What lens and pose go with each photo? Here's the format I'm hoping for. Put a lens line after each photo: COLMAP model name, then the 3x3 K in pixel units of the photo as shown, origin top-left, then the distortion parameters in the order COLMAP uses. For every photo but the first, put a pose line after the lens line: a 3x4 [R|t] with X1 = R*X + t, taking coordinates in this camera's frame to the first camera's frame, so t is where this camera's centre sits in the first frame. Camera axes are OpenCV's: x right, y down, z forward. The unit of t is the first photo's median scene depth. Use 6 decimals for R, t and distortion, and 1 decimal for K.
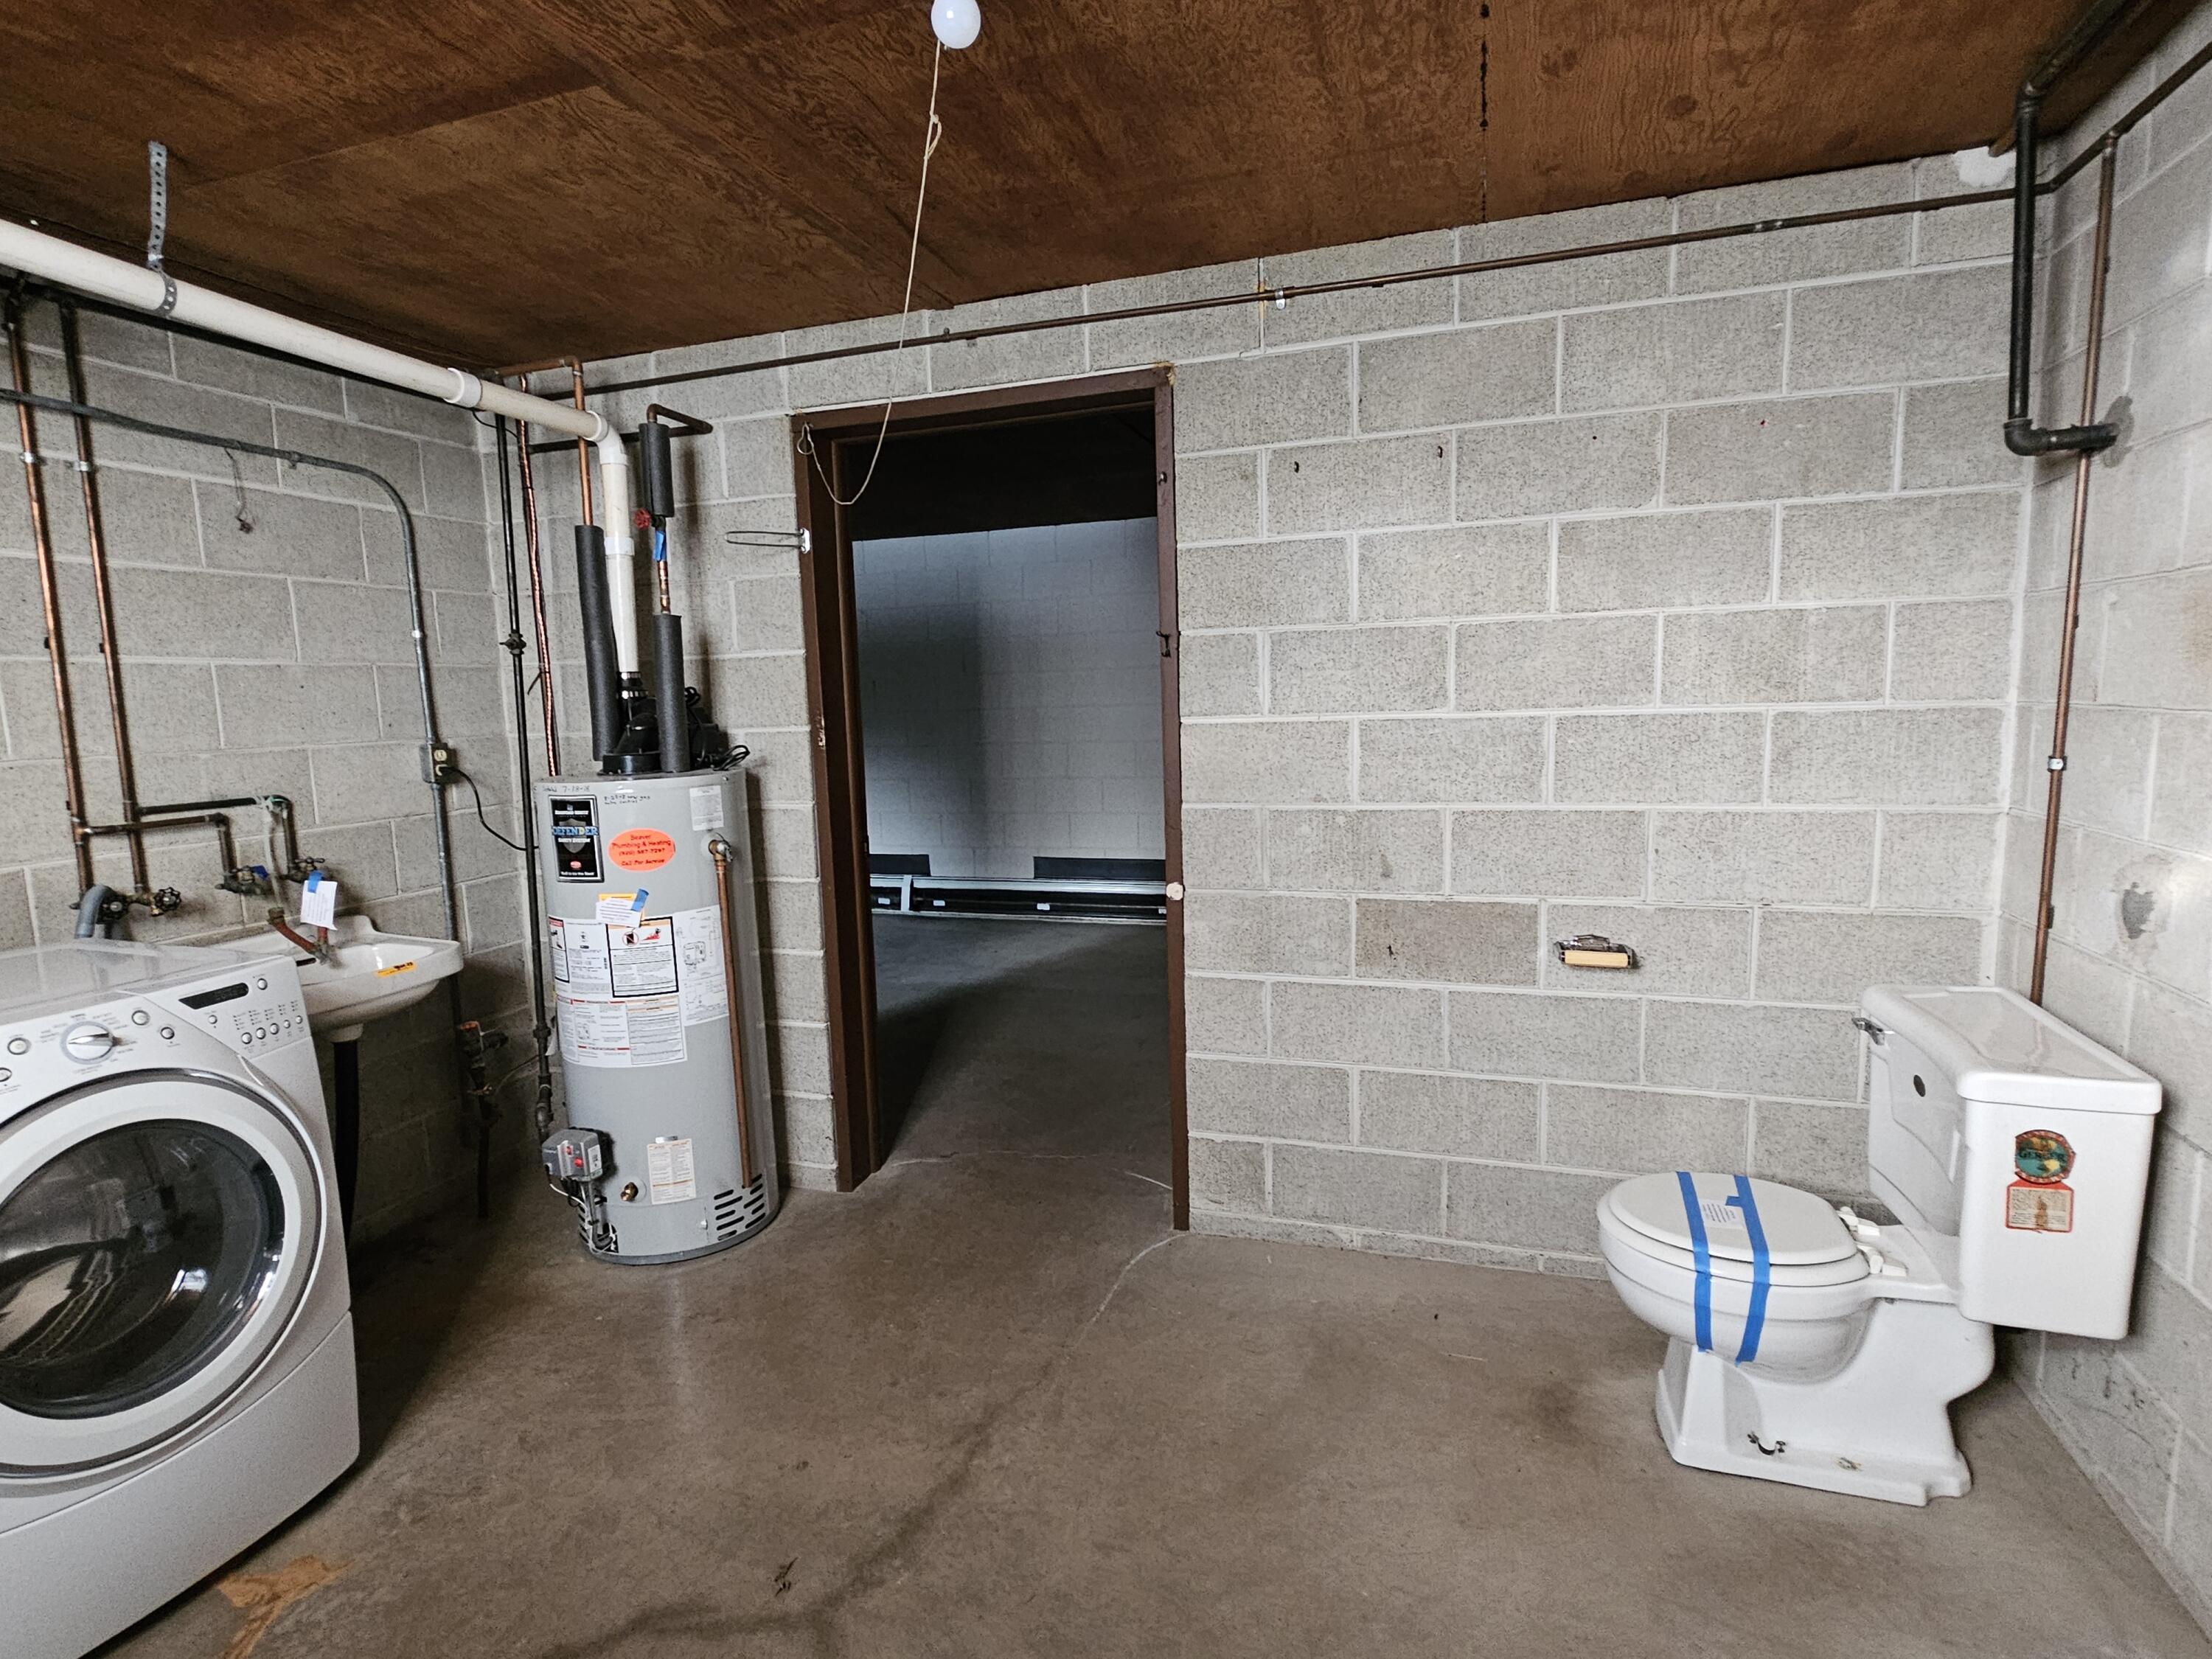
lens RADIAL K [[1163.2, 0, 1106.0], [0, 1163.2, 829.5], [0, 0, 1]] dist [0.000022, -0.001323]
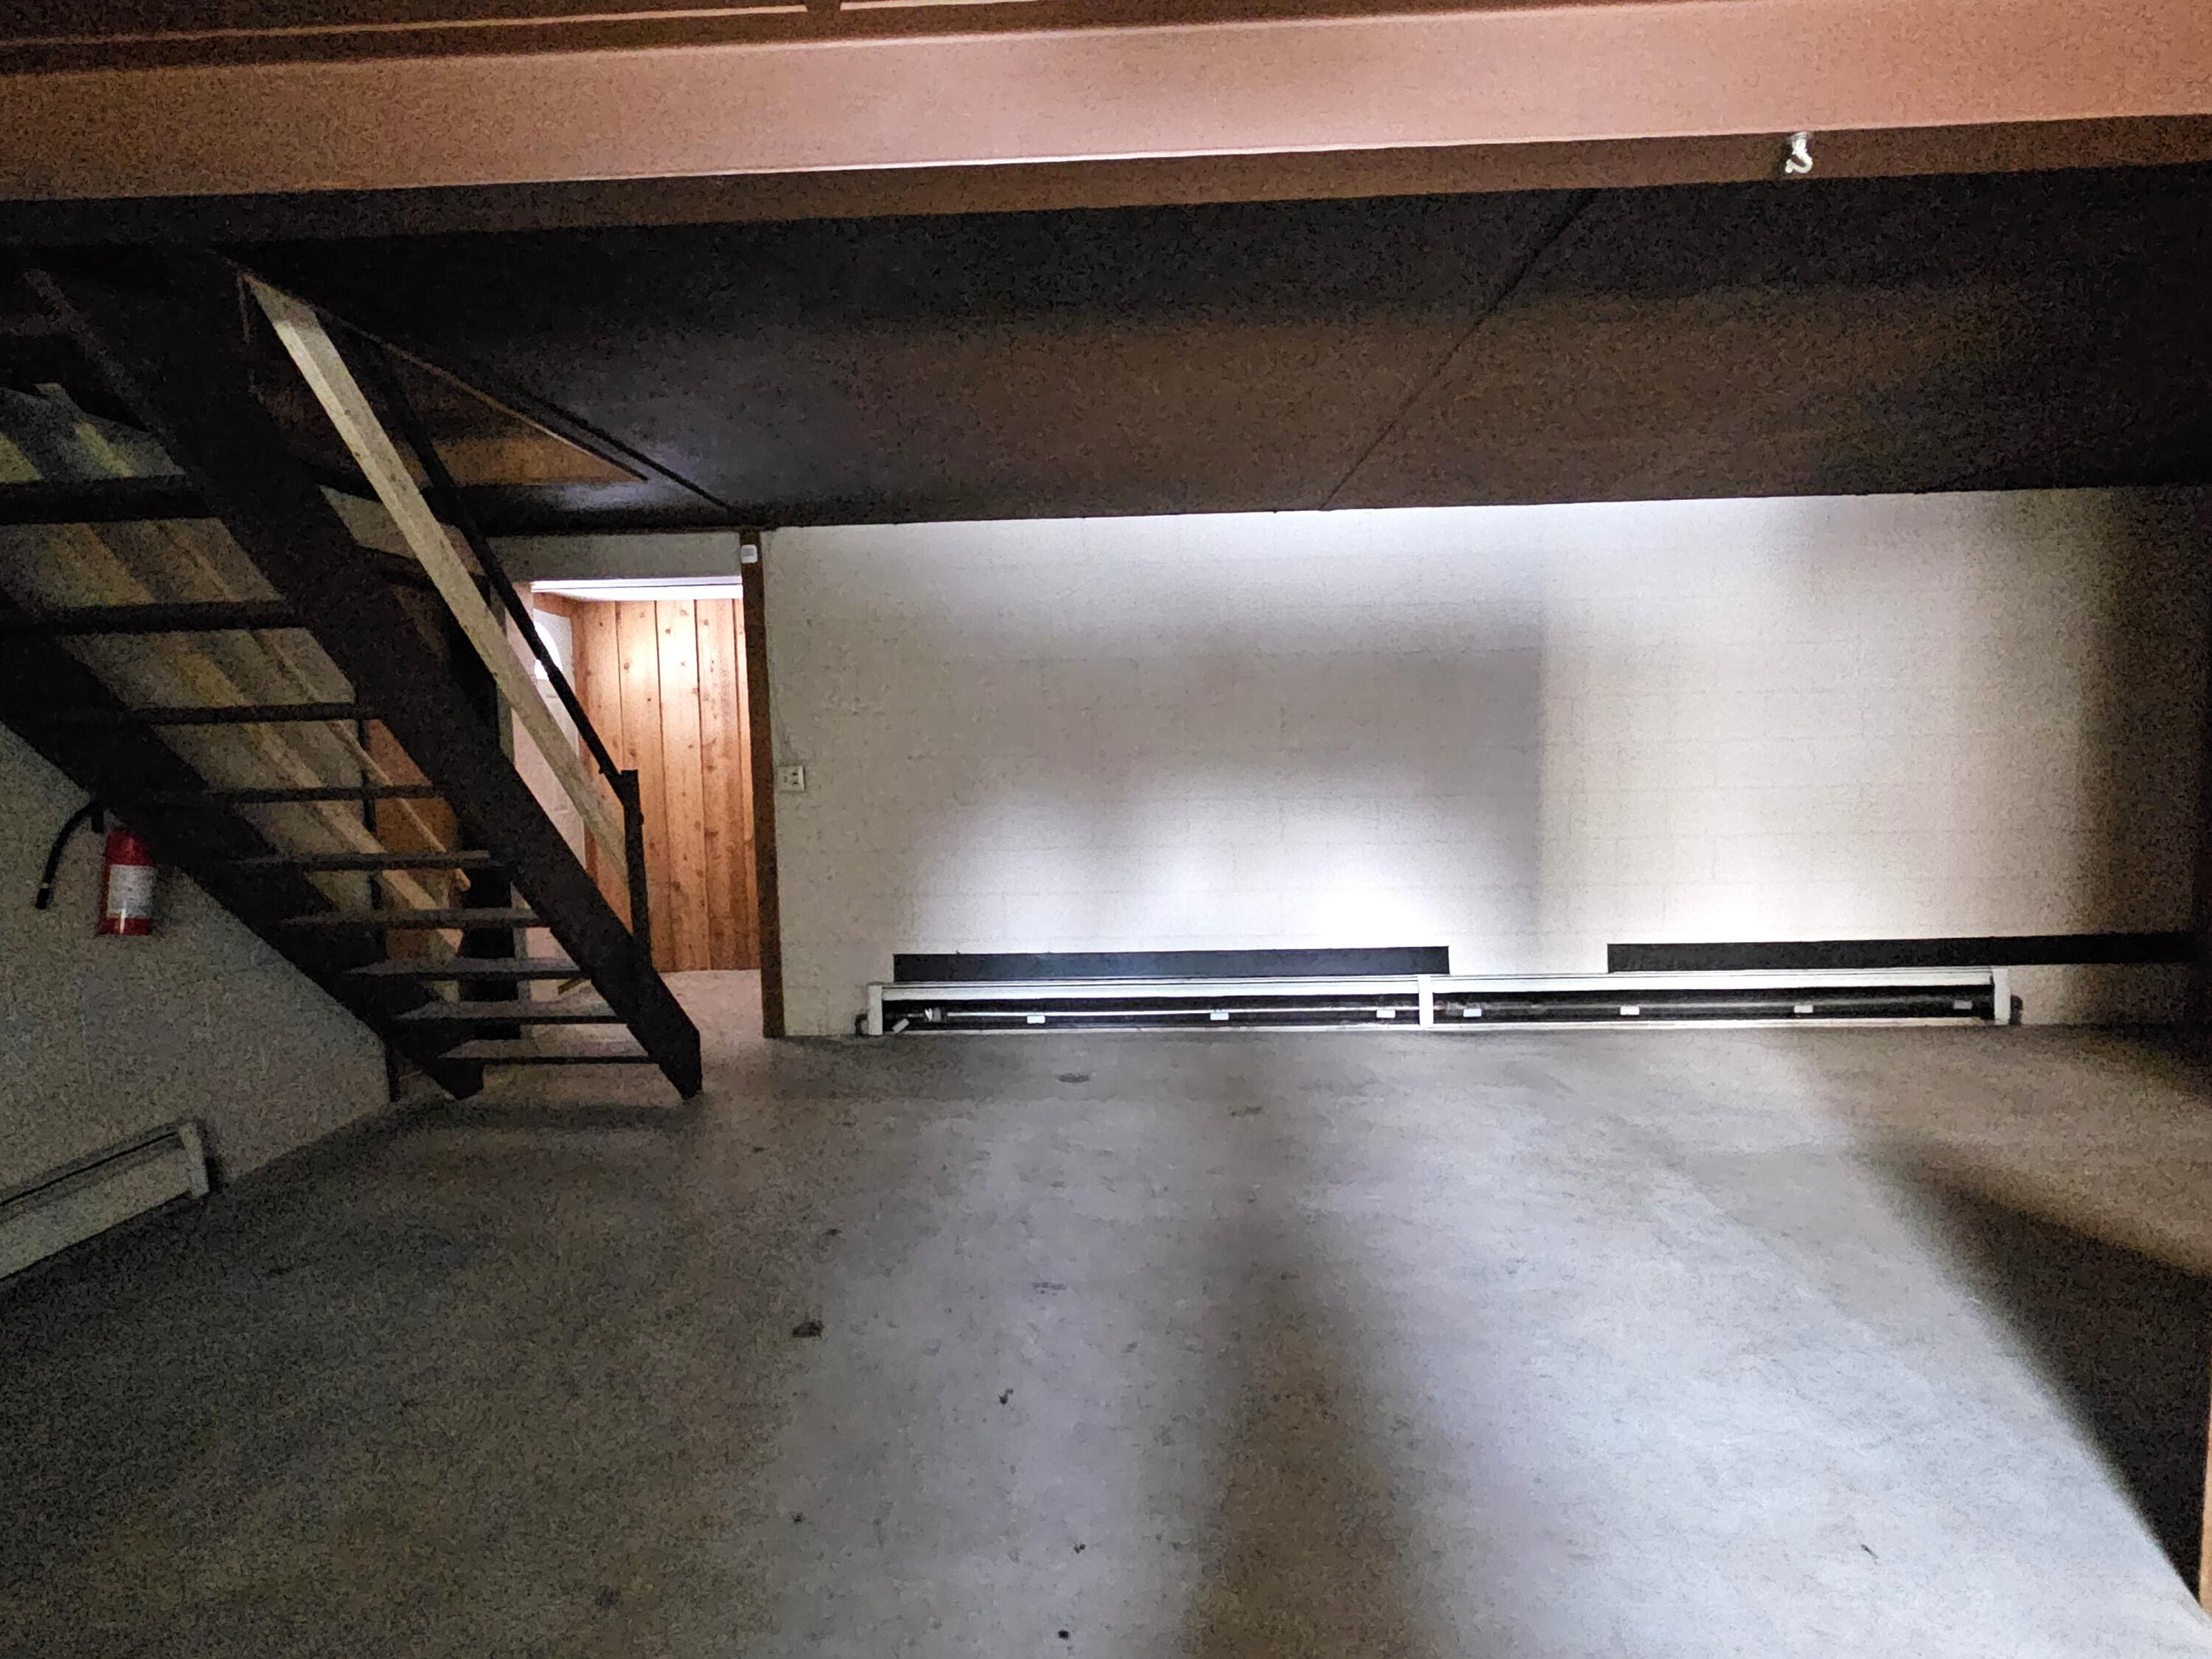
lens RADIAL K [[1163.2, 0, 1106.0], [0, 1163.2, 829.5], [0, 0, 1]] dist [0.000022, -0.001323]
pose [[0.956415, -0.012616, 0.291739, -0.587288], [0.024630, 0.998991, -0.037544, -0.028873], [-0.290971, 0.043094, 0.955761, 0.381701]]
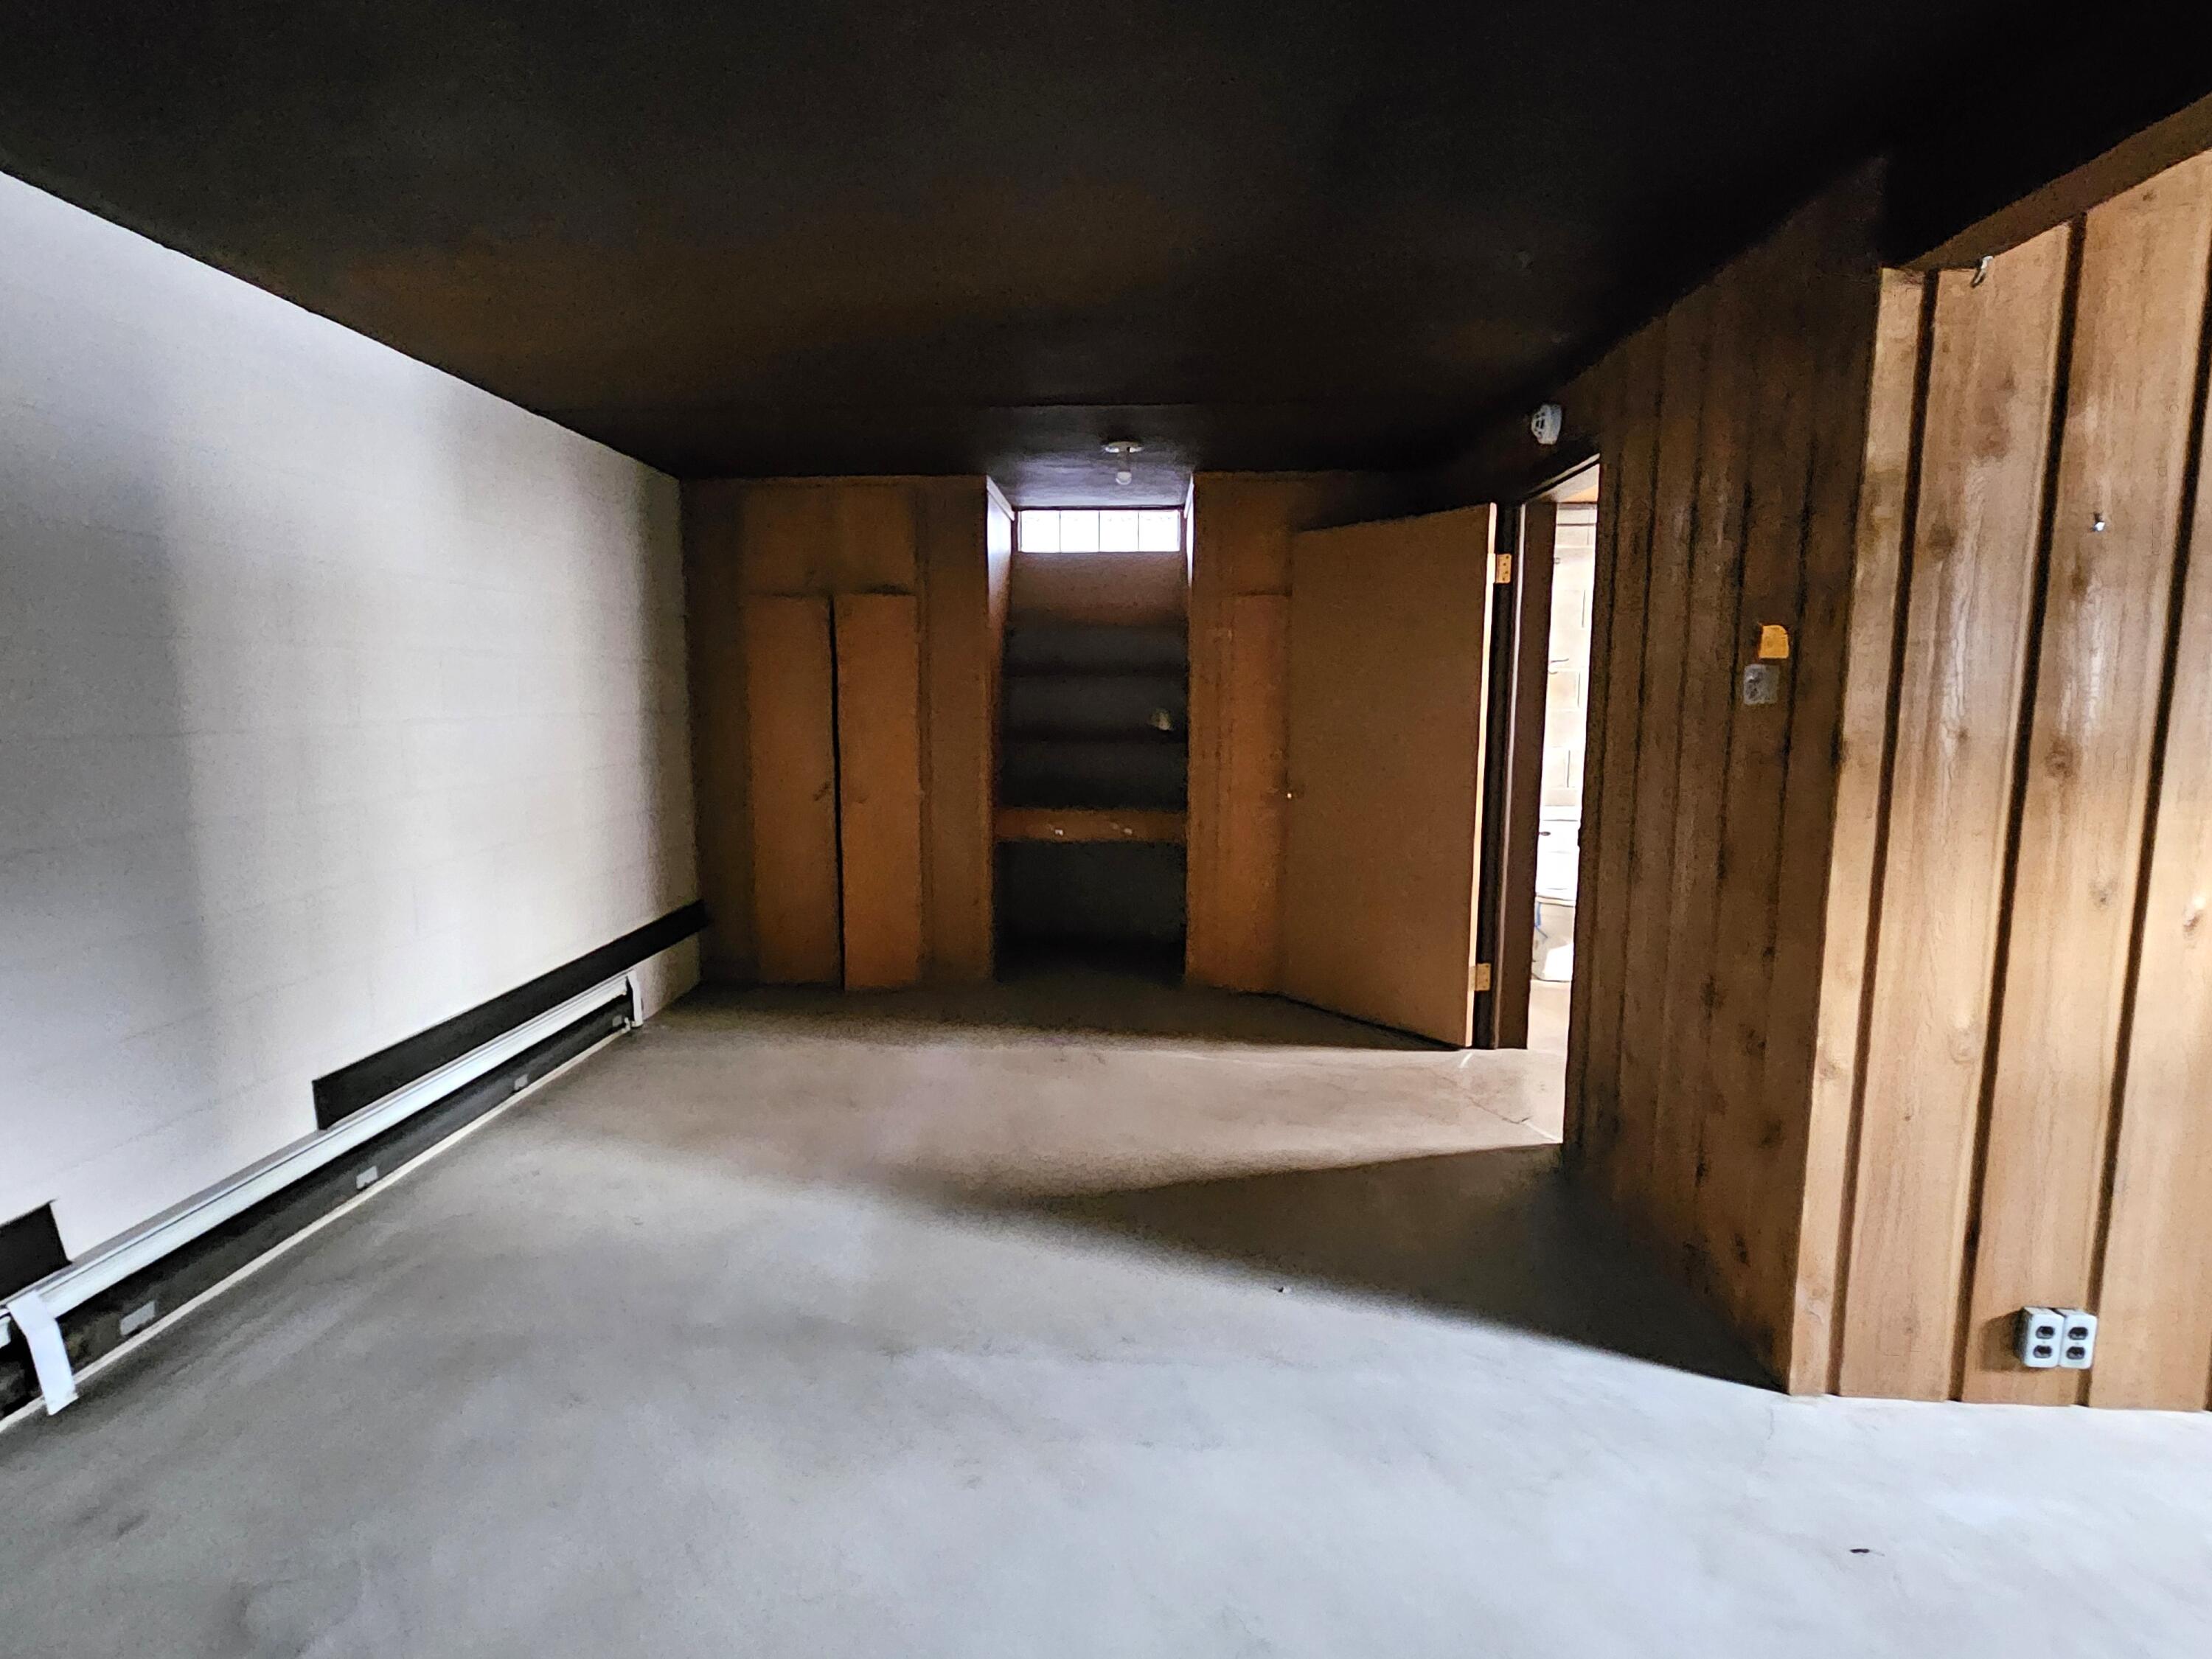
lens RADIAL K [[1163.2, 0, 1106.0], [0, 1163.2, 829.5], [0, 0, 1]] dist [0.000022, -0.001323]
pose [[-0.255472, -0.088039, 0.962800, -0.545163], [0.122081, 0.984937, 0.122456, -0.084642], [-0.959078, 0.148824, -0.240876, 0.811388]]
